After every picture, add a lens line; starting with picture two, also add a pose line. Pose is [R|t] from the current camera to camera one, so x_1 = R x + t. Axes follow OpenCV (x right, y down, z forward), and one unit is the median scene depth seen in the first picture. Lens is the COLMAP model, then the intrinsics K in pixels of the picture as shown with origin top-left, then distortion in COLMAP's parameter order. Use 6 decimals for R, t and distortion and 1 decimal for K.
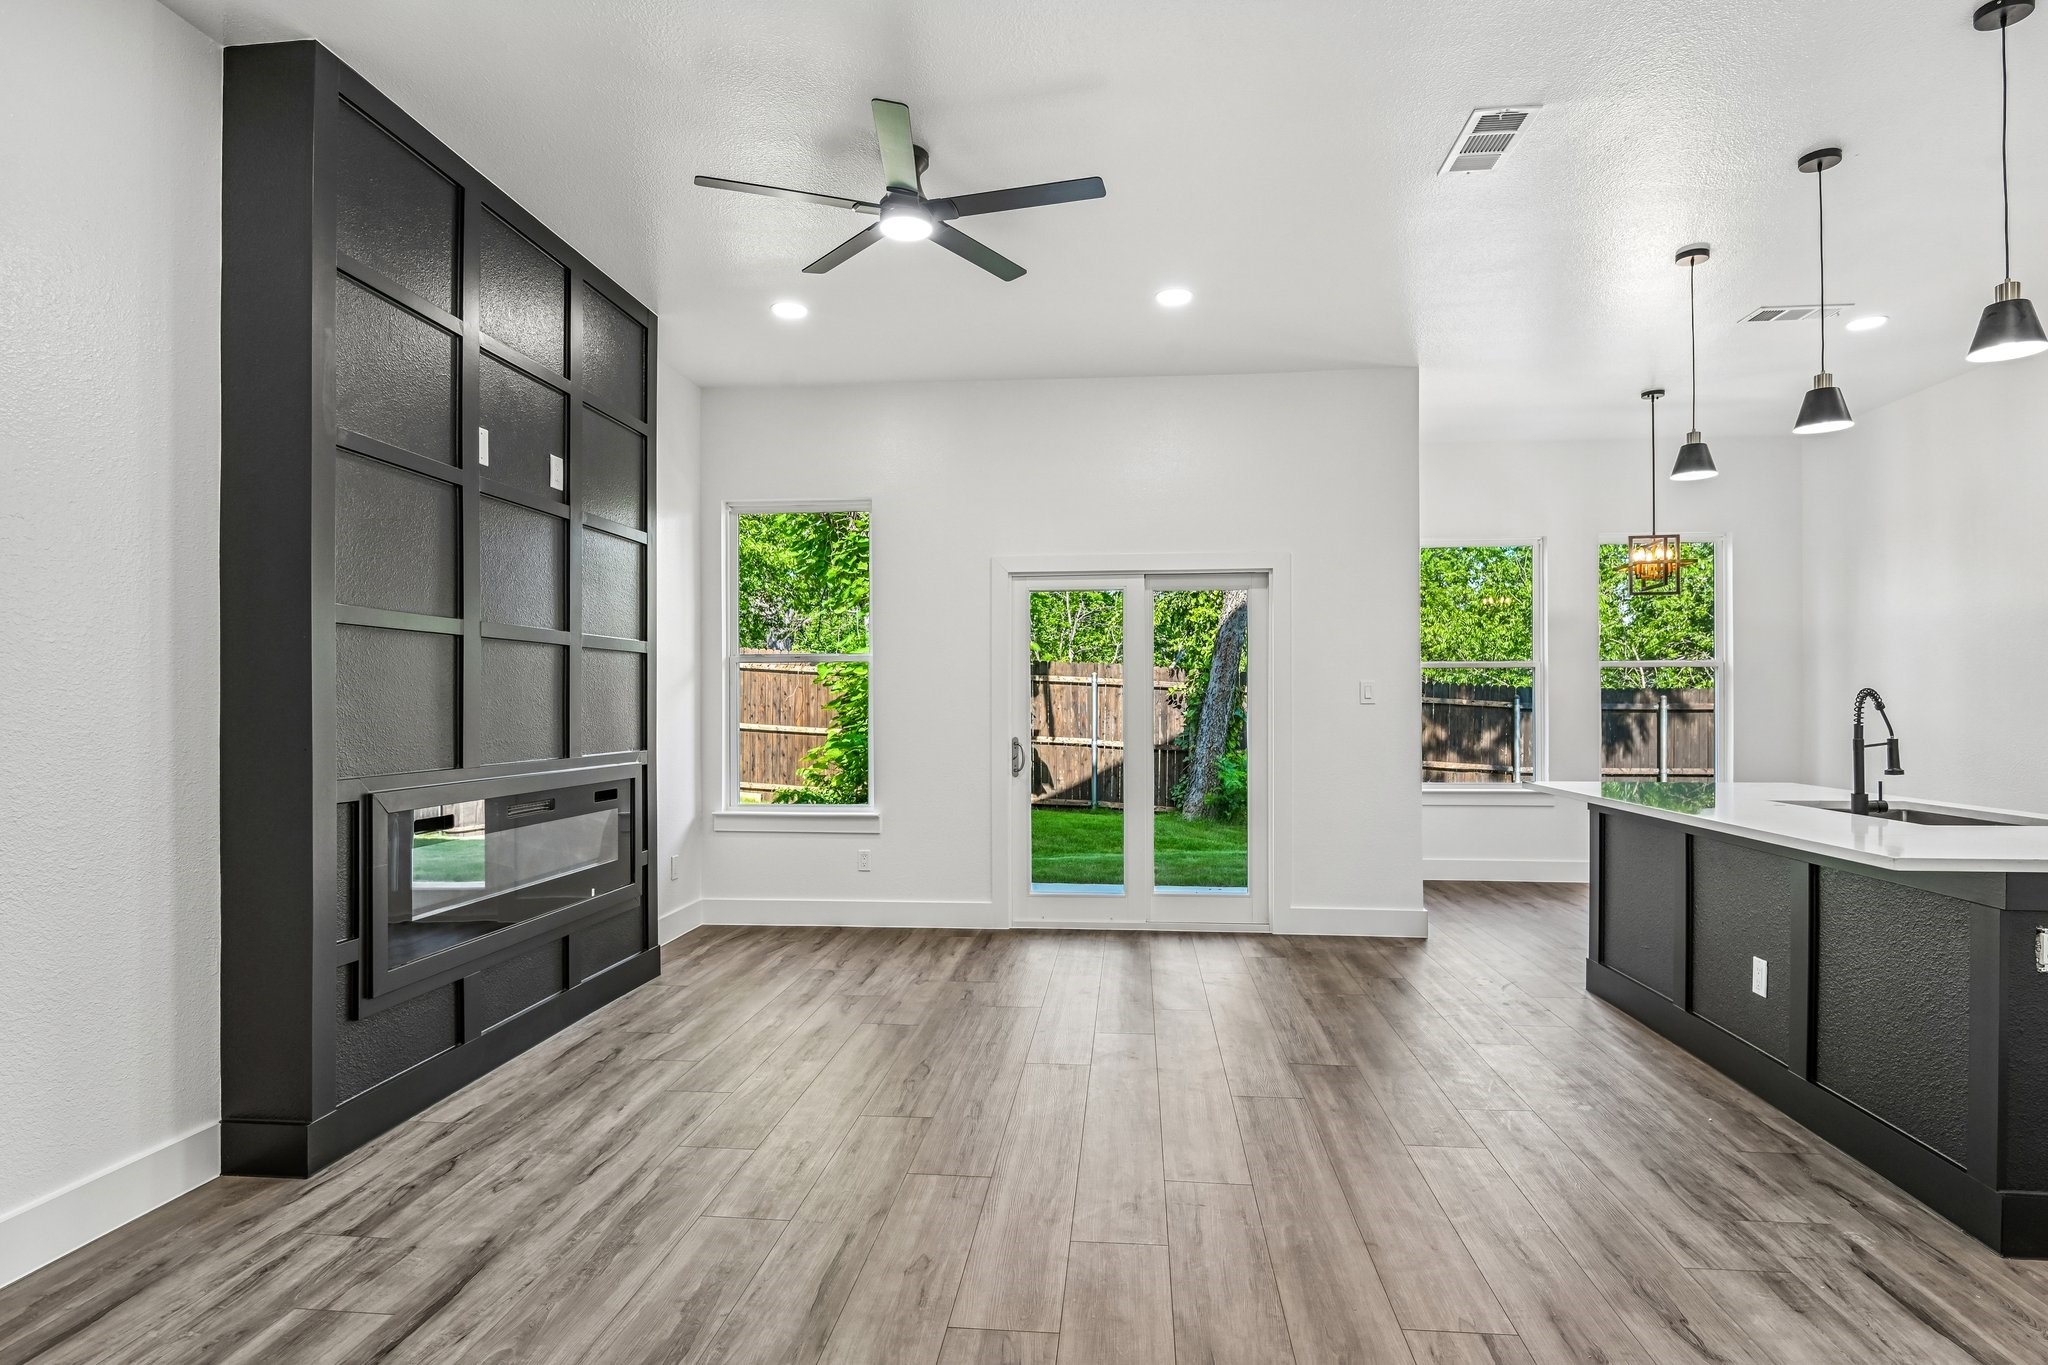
lens RADIAL K [[1042.7, 0, 1021.9], [0, 1042.7, 692.2], [0, 0, 1]] dist [-0.015547, -0.001667]
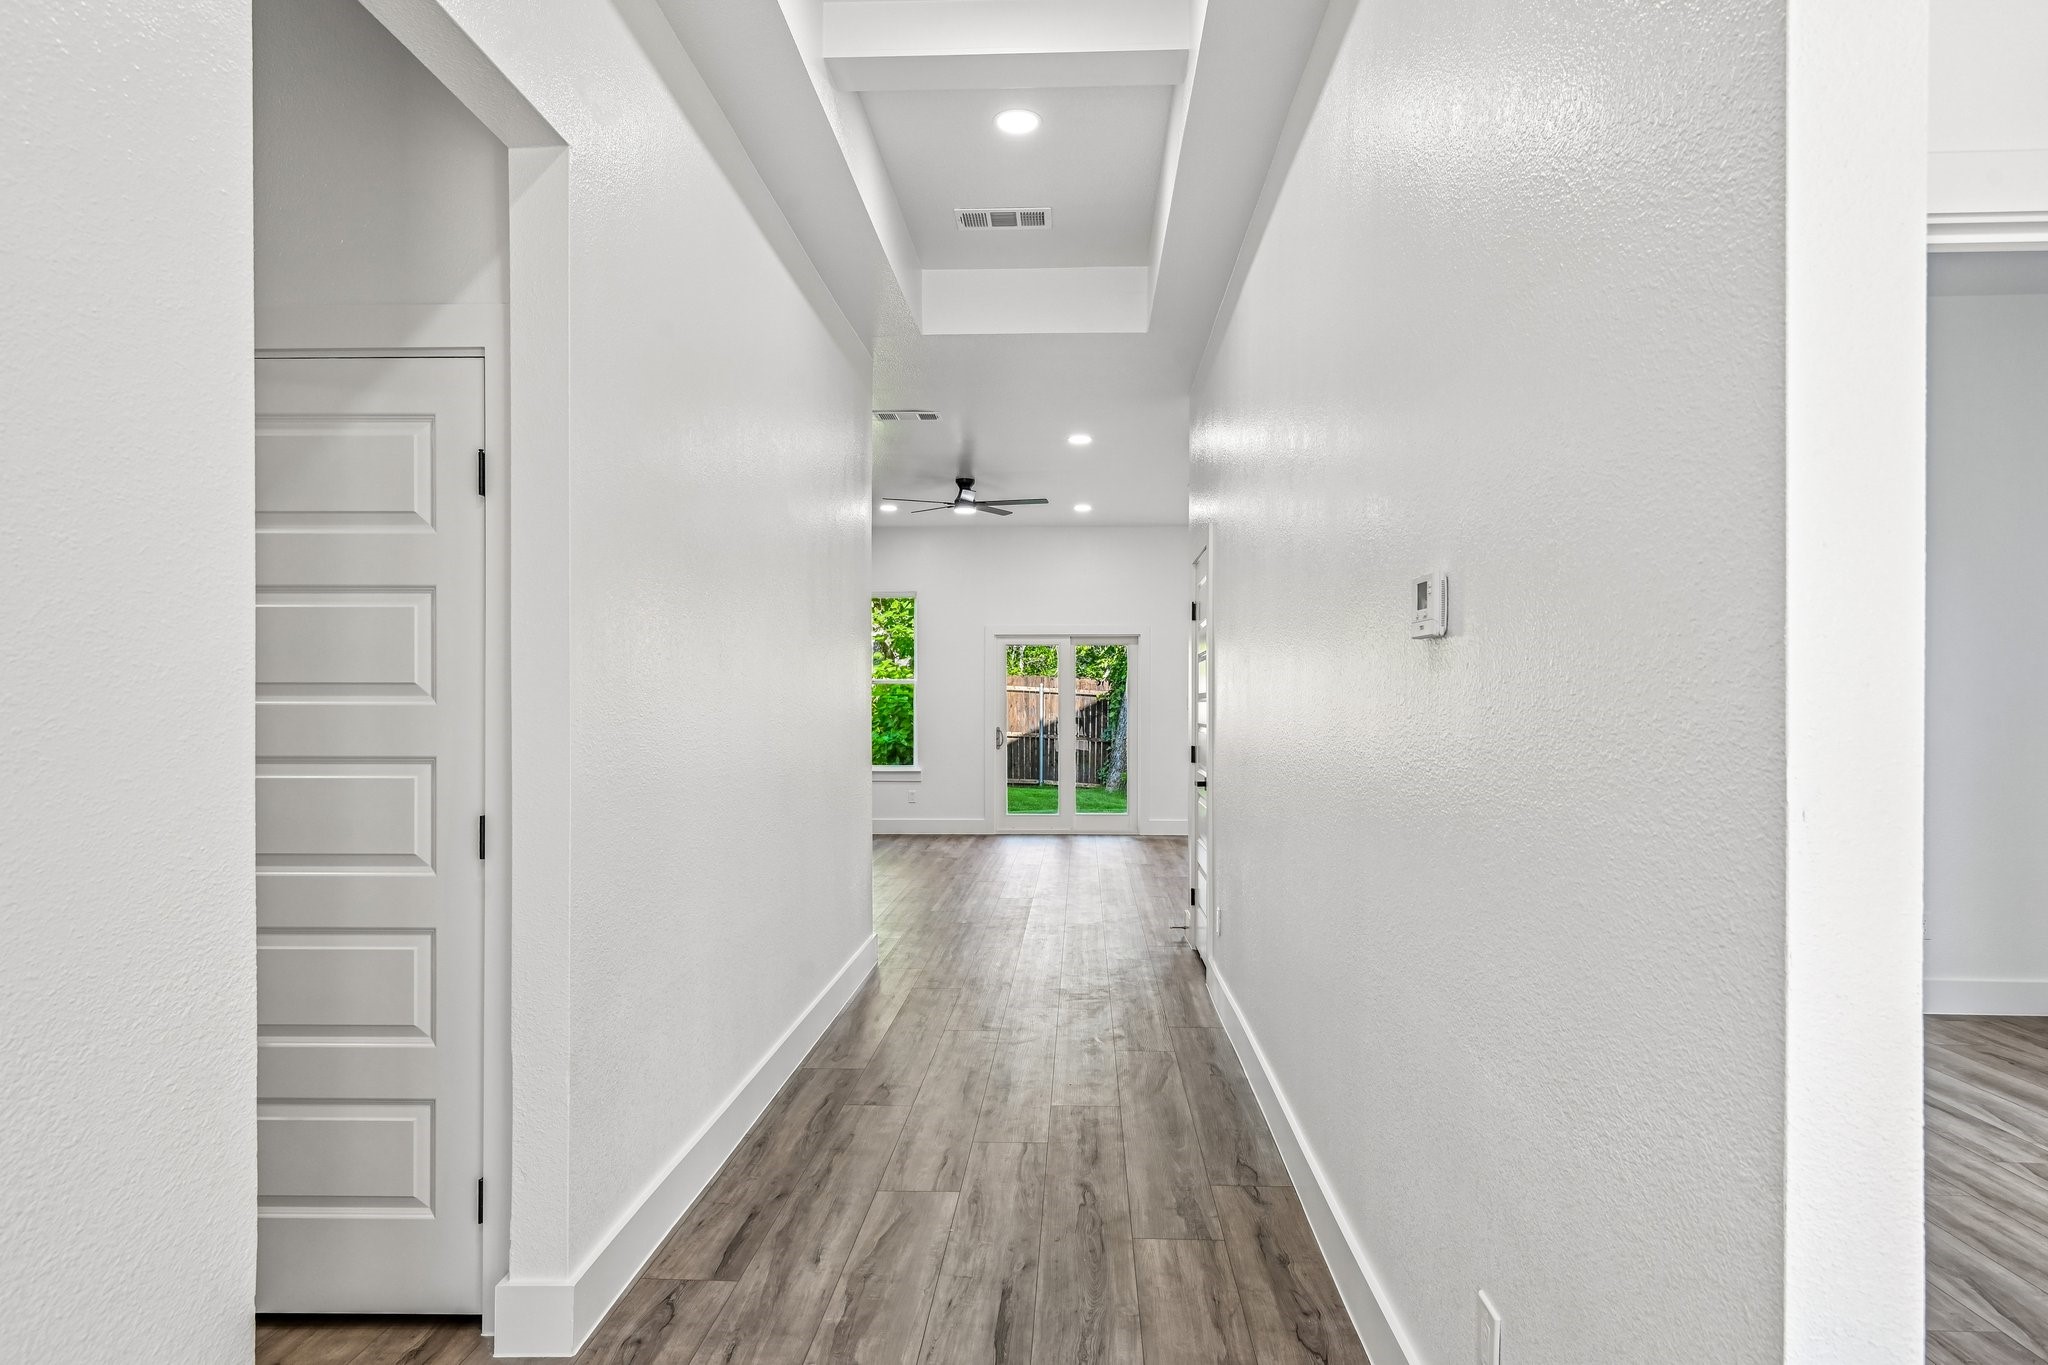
lens RADIAL K [[1128.0, 0, 1029.5], [0, 1128.0, 689.7], [0, 0, 1]] dist [0.006091, -0.001472]
pose [[0.998214, 0.003927, 0.059615, -0.114875], [-0.003809, 0.999991, -0.002092, -0.029079], [-0.059623, 0.001861, 0.998219, -1.594437]]
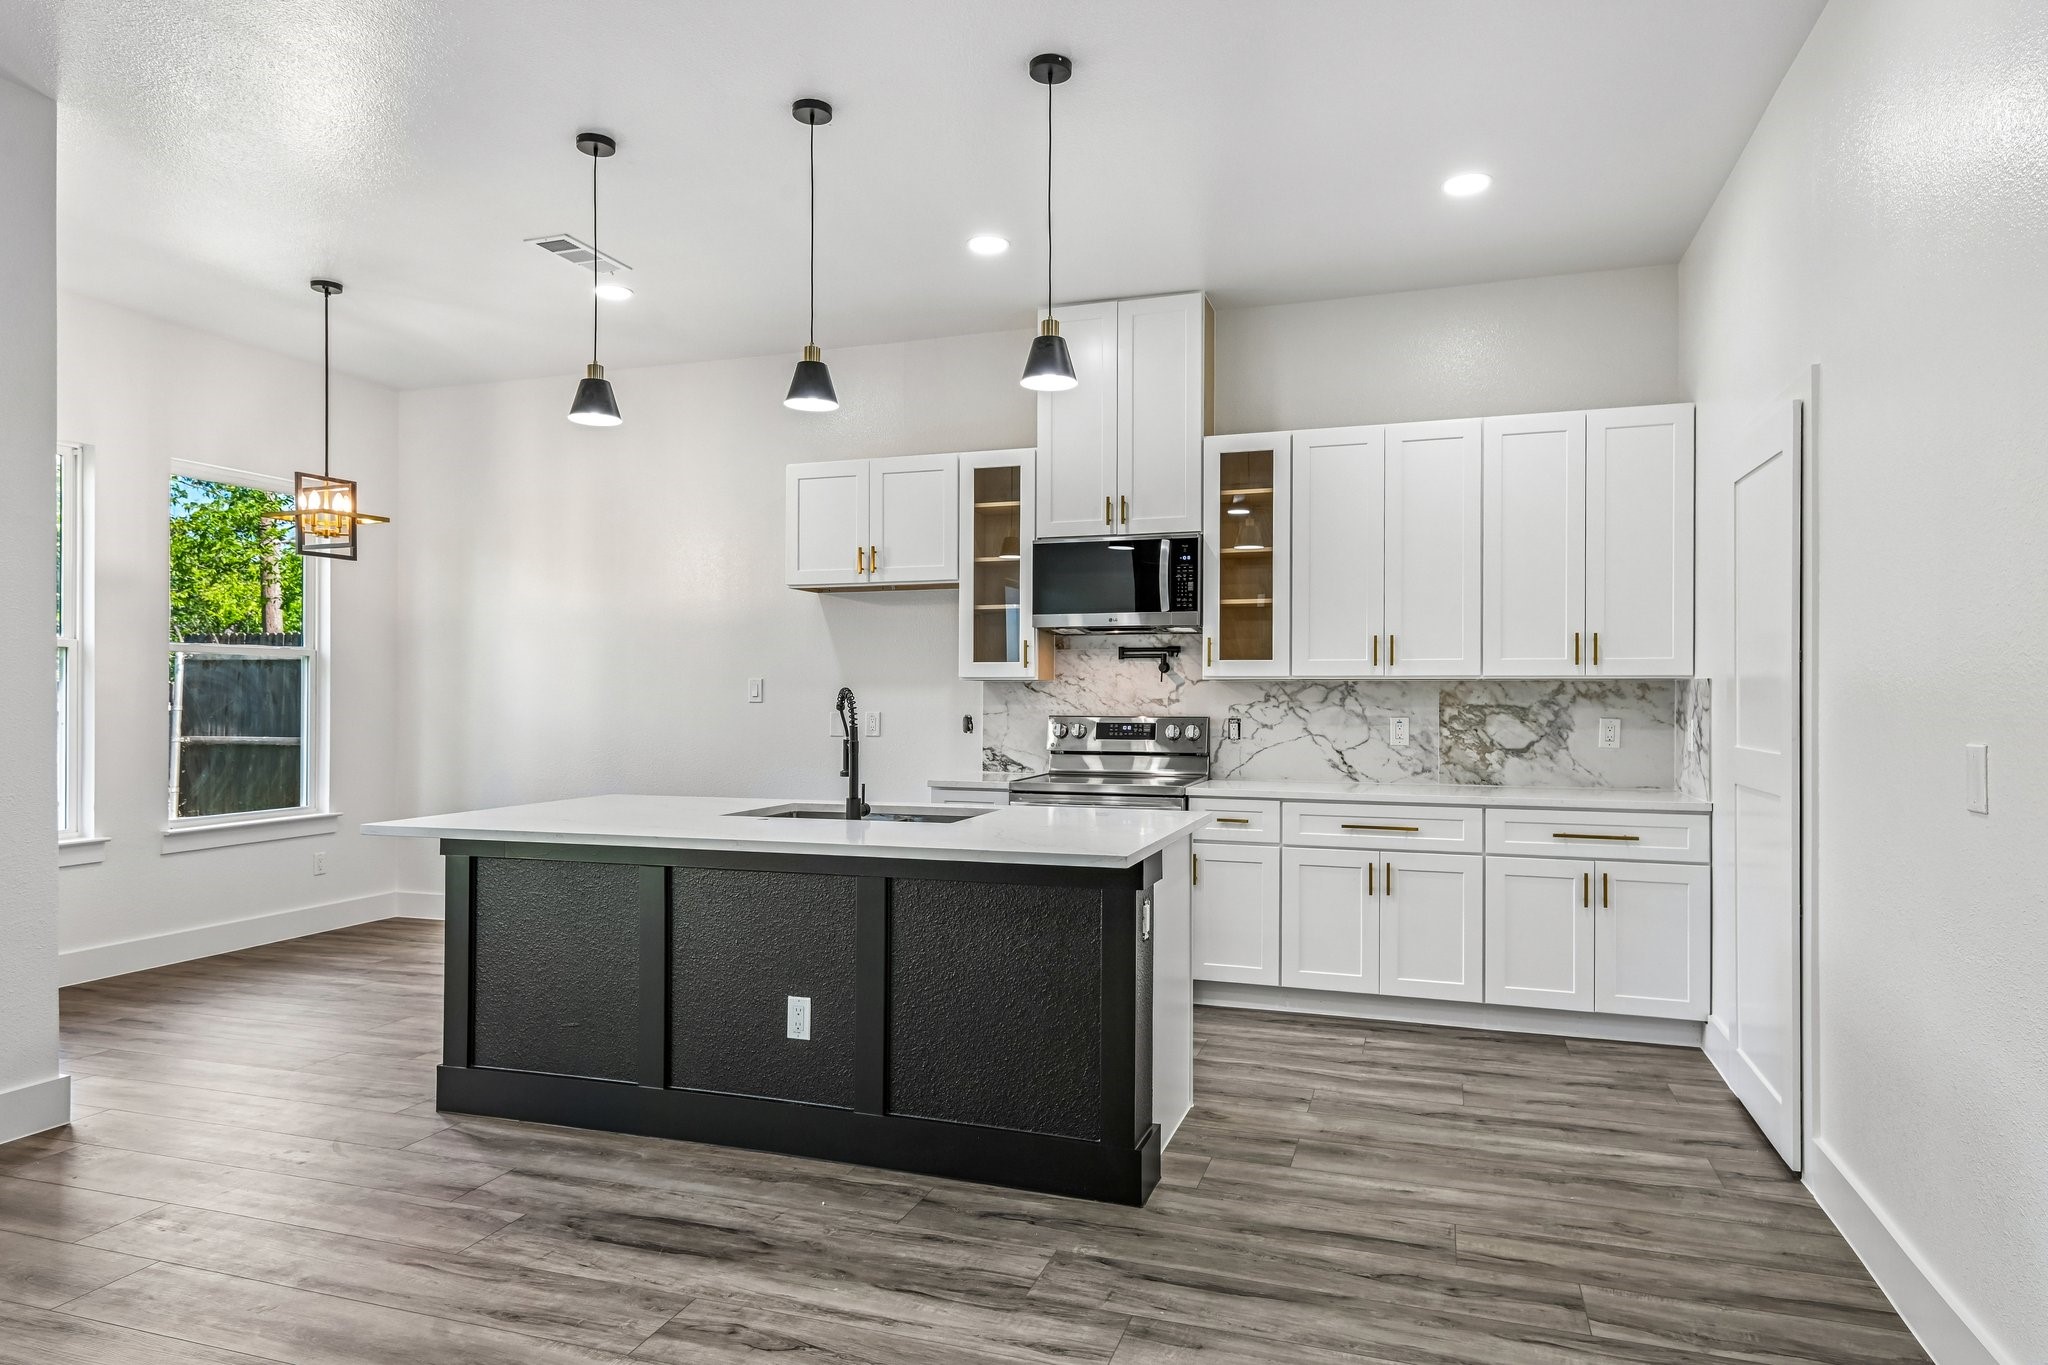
lens RADIAL K [[1211.0, 0, 1028.6], [0, 1211.0, 682.1], [0, 0, 1]] dist [0.008812, 0.000096]
pose [[0.215205, 0.011529, 0.976501, -0.229053], [-0.006439, 0.999925, -0.010387, 0.002503], [-0.976548, -0.004053, 0.215264, 0.559794]]
